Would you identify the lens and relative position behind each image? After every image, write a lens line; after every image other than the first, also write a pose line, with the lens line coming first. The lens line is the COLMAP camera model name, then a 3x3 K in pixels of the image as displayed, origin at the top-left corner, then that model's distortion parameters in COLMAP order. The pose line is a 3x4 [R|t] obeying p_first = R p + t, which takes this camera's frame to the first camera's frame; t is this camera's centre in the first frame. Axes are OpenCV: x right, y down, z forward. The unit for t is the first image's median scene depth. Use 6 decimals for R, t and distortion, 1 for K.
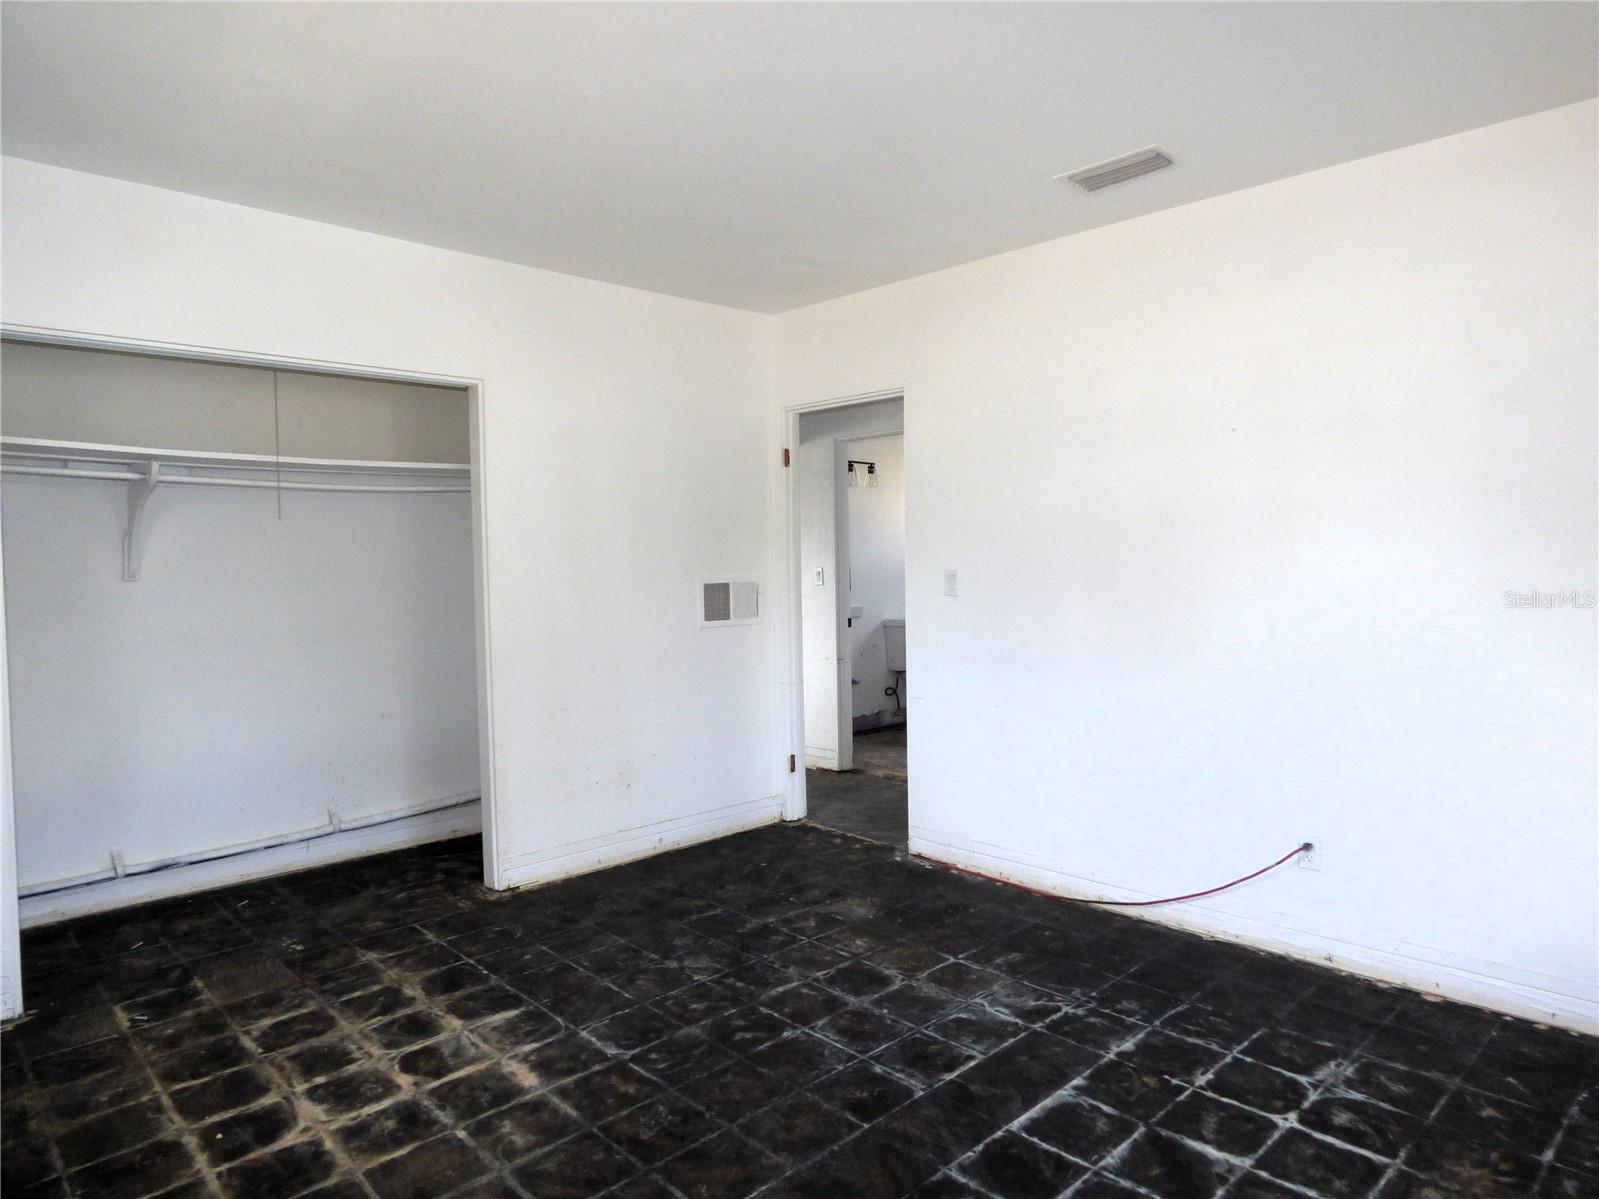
lens RADIAL K [[970.0, 0, 818.0], [0, 970.0, 599.2], [0, 0, 1]] dist [-0.028654, 0.023422]
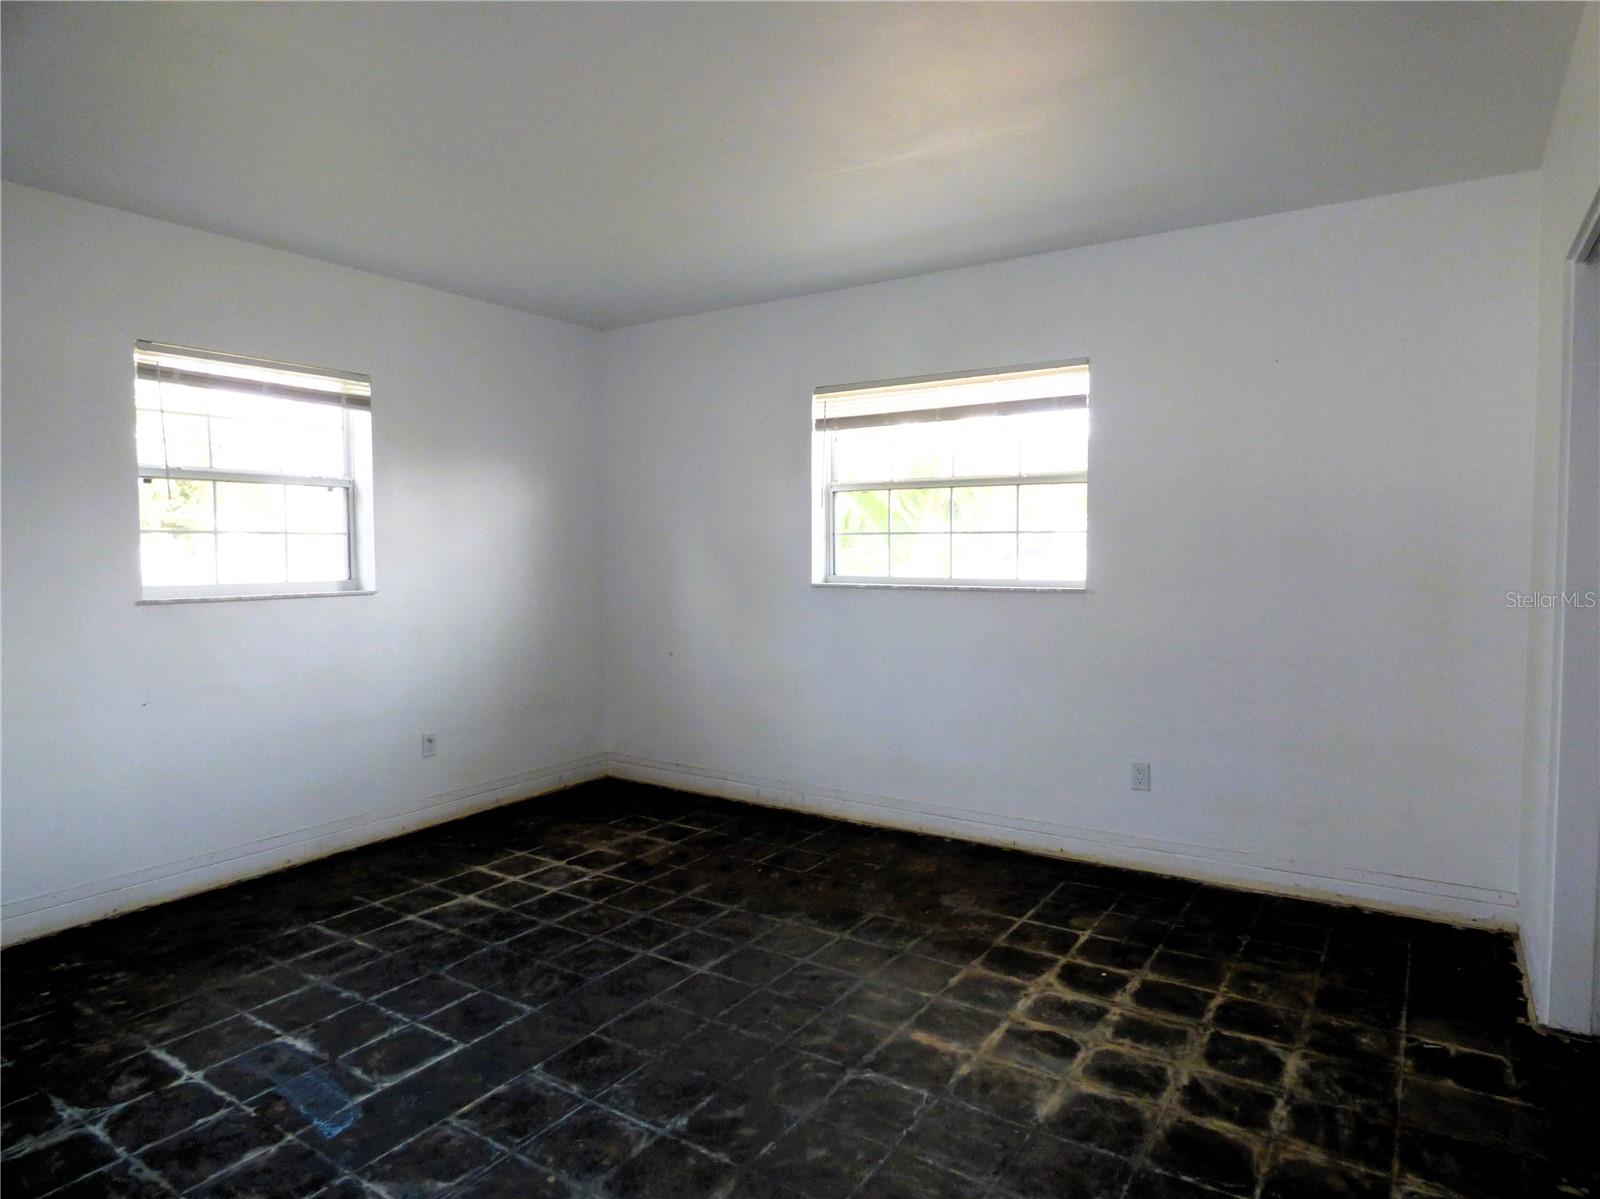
lens RADIAL K [[970.6, 0, 818.5], [0, 970.6, 599.2], [0, 0, 1]] dist [-0.028654, 0.023422]
pose [[-0.974235, 0.037211, -0.222442, 0.022003], [0.014301, 0.994502, 0.103732, -0.076253], [0.225080, 0.097878, -0.969412, 1.871117]]
